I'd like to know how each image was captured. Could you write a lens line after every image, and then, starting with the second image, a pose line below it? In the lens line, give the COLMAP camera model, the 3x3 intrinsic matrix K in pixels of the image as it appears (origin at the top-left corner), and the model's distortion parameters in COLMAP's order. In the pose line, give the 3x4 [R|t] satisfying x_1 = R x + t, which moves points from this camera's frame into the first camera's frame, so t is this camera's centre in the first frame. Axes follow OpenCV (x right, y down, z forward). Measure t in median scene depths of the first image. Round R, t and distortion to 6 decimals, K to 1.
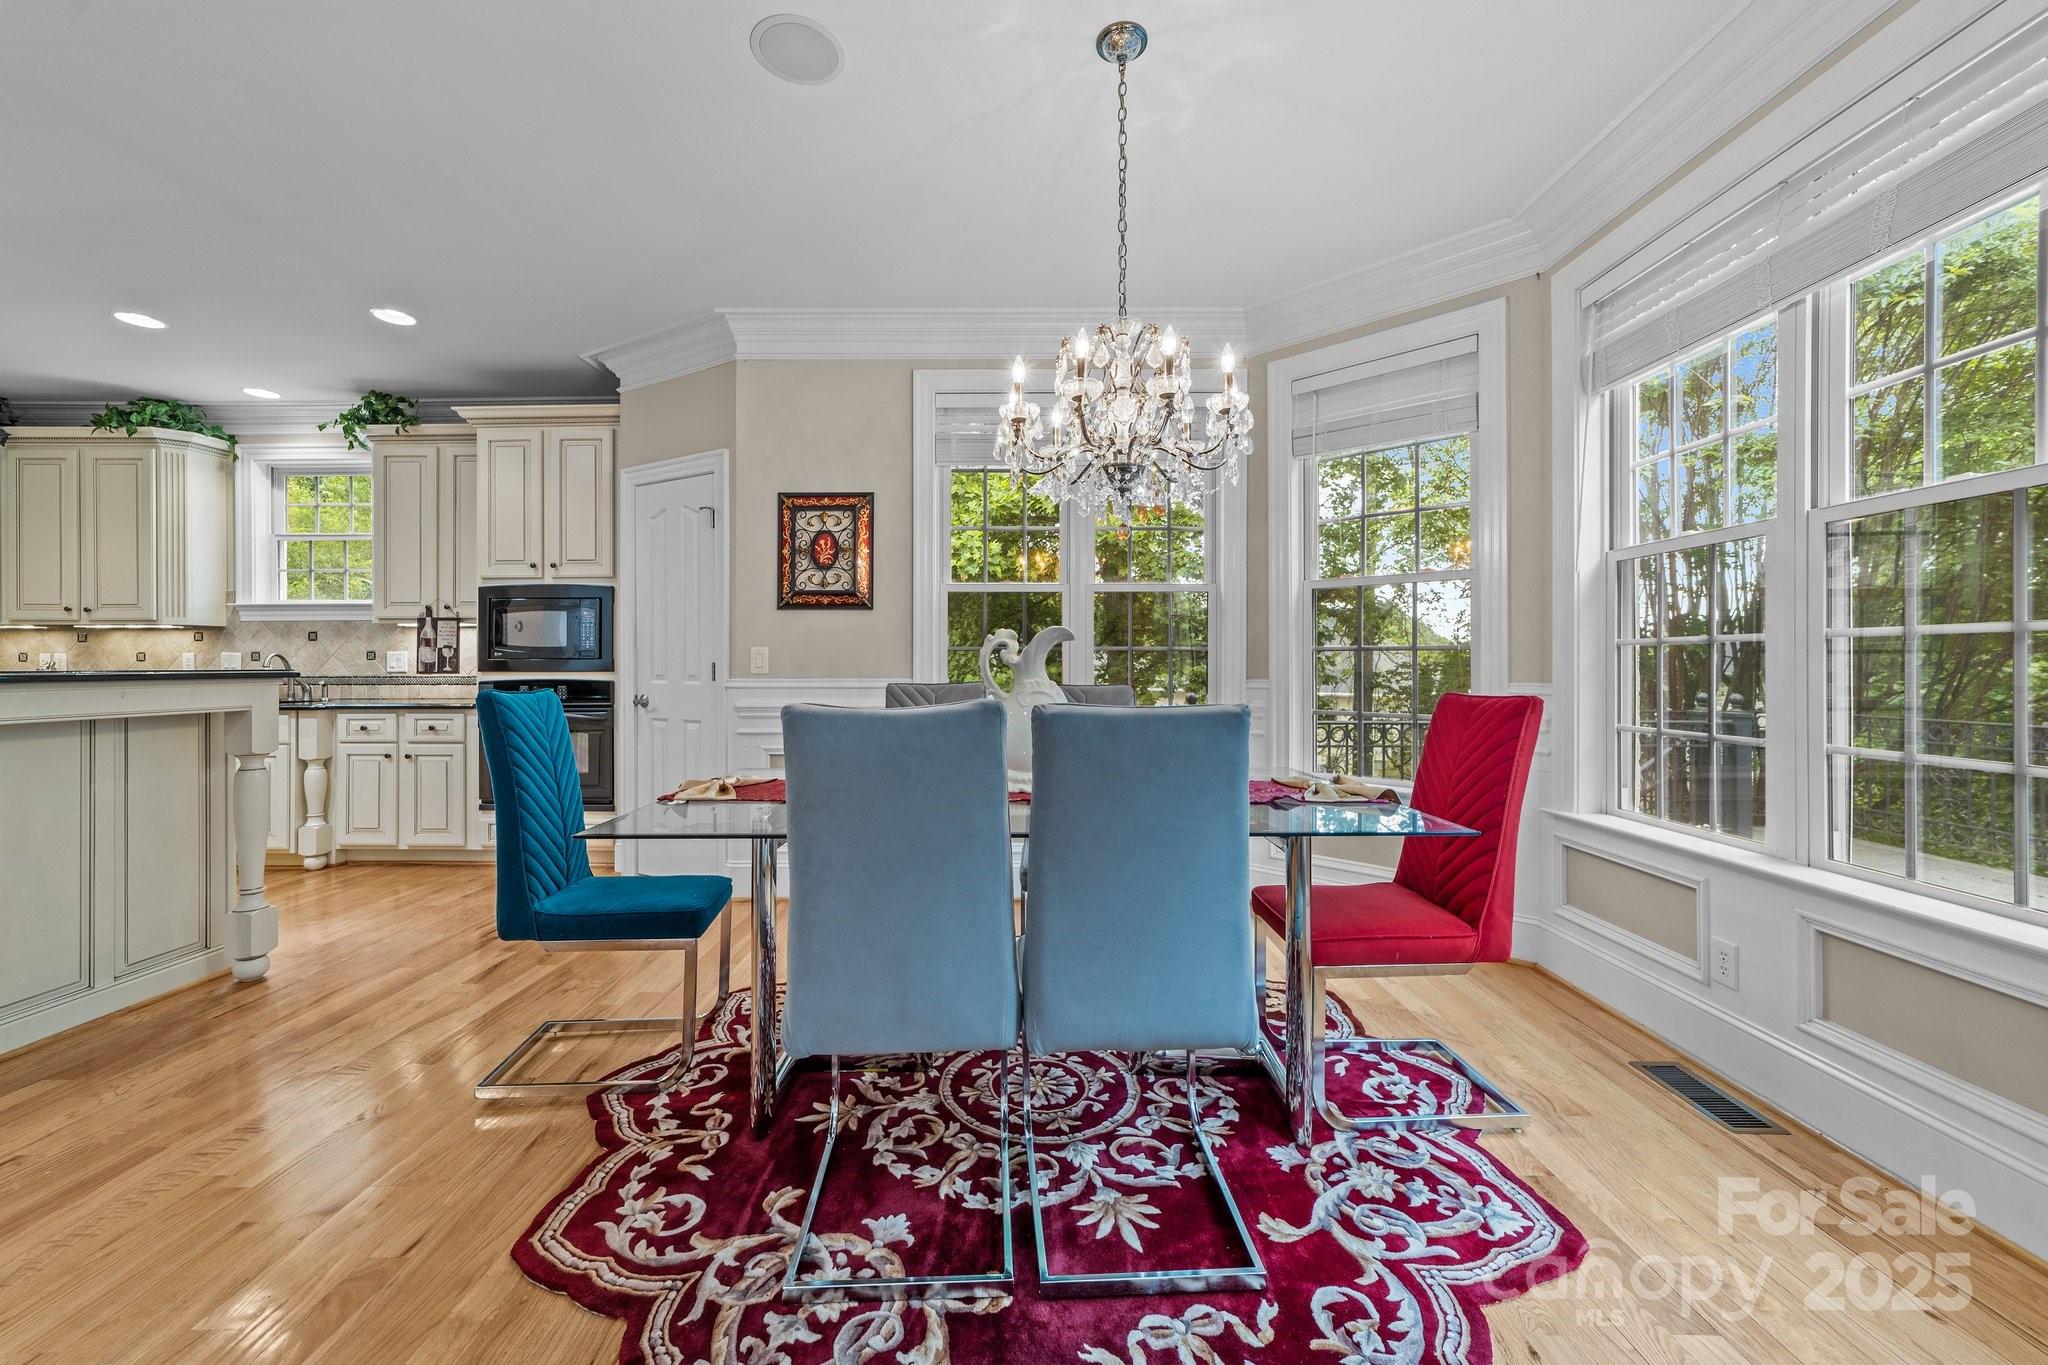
lens RADIAL K [[791.8, 0, 1028.5], [0, 791.8, 665.8], [0, 0, 1]] dist [-0.004486, 0.003151]
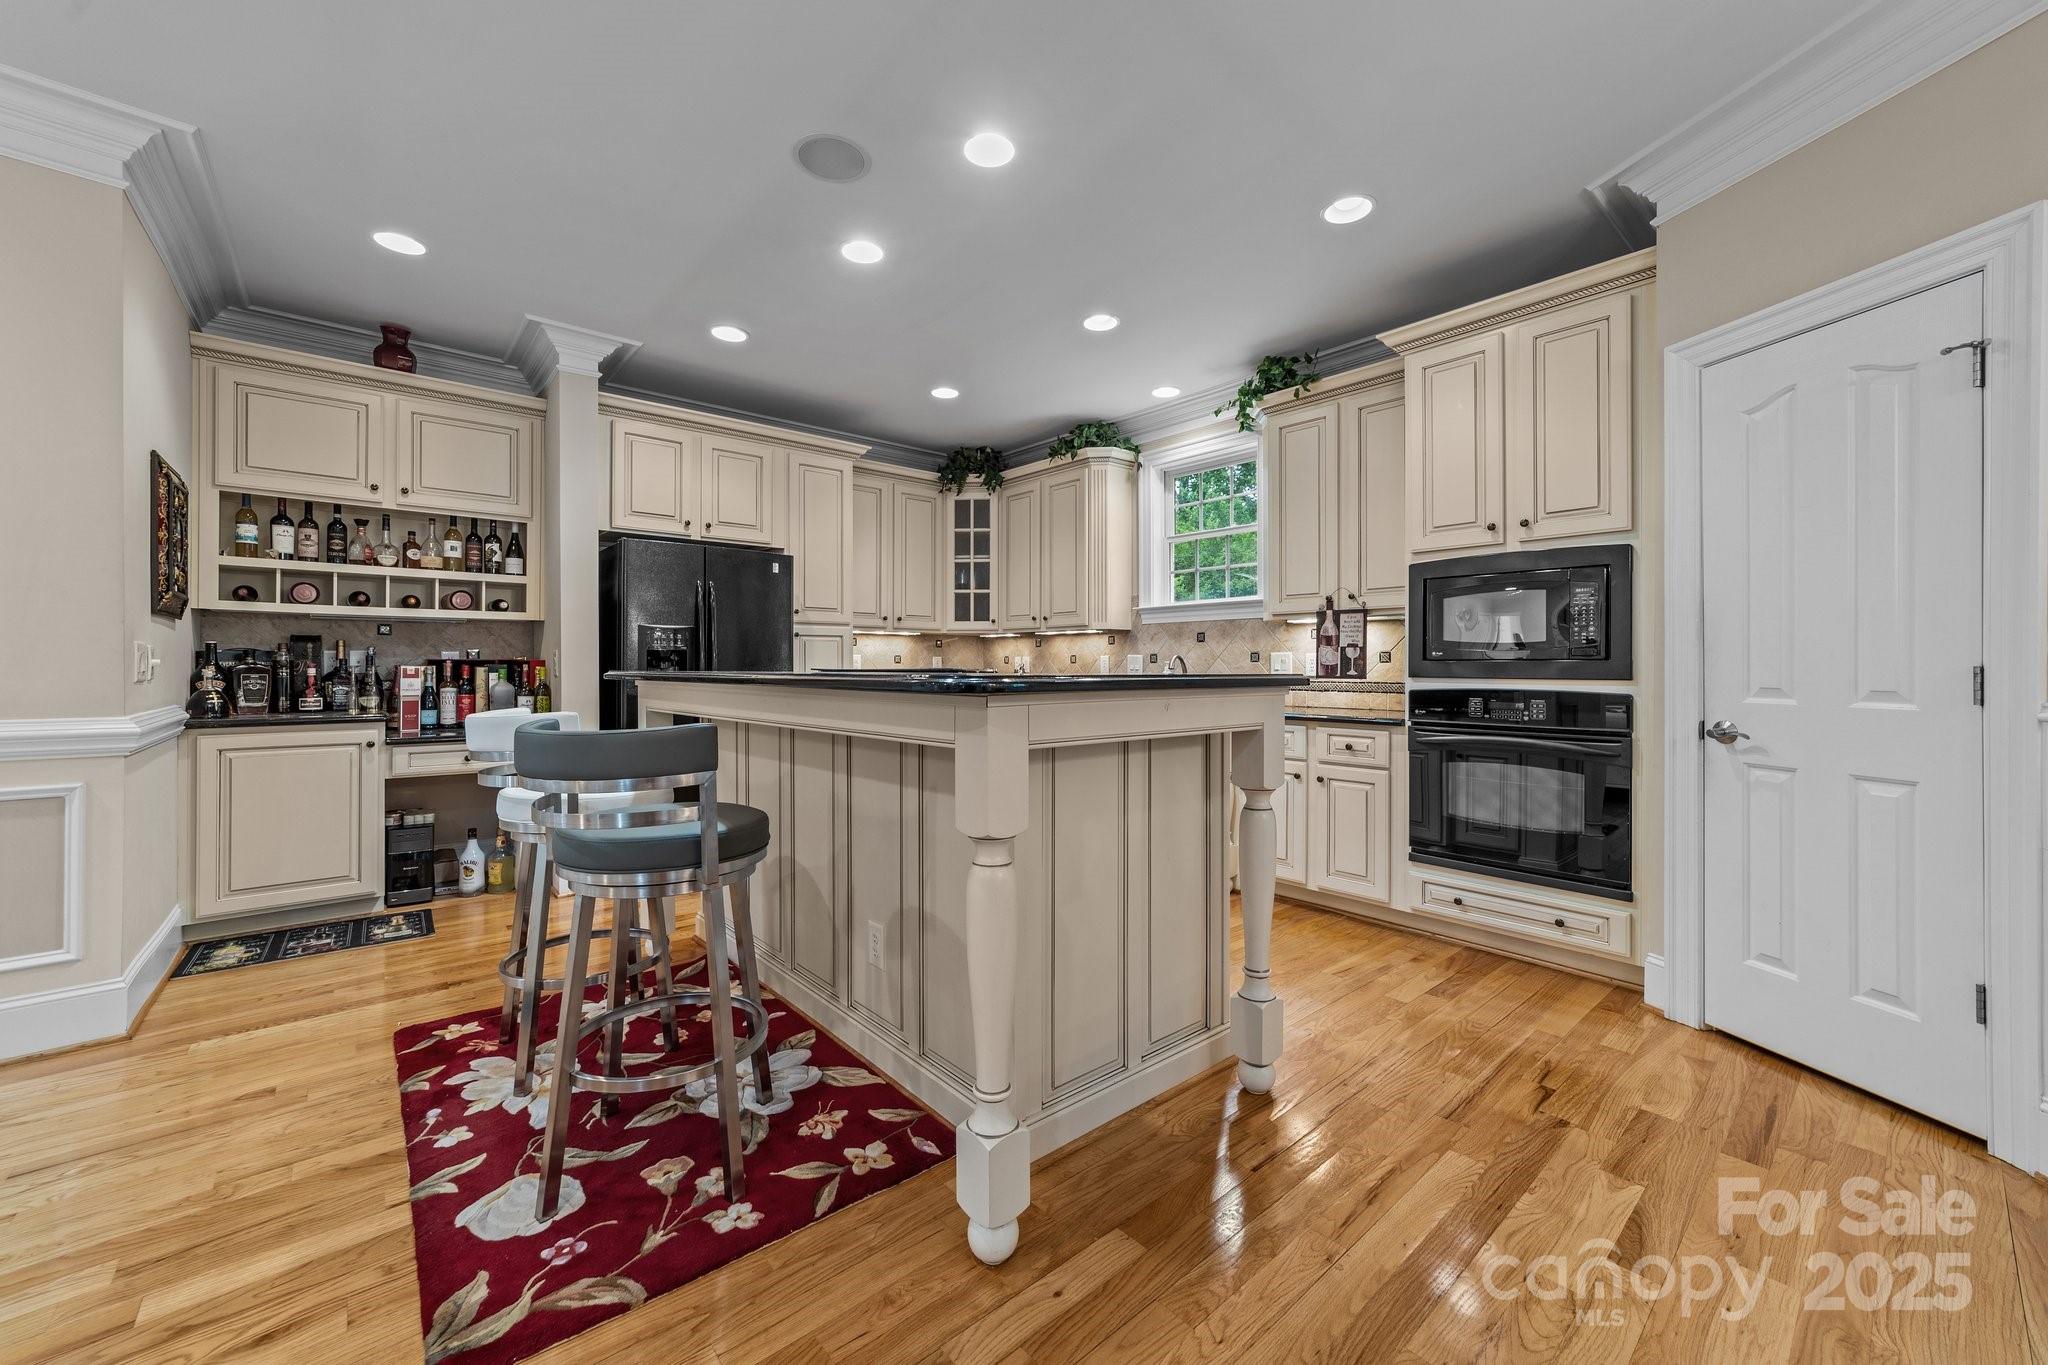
lens RADIAL K [[791.8, 0, 1041.8], [0, 791.8, 671.9], [0, 0, 1]] dist [-0.004486, 0.003151]
pose [[0.685637, 0.008416, -0.727895, -0.360706], [-0.004884, 0.999964, 0.006961, -0.001000], [0.727927, -0.001218, 0.685653, 0.212065]]
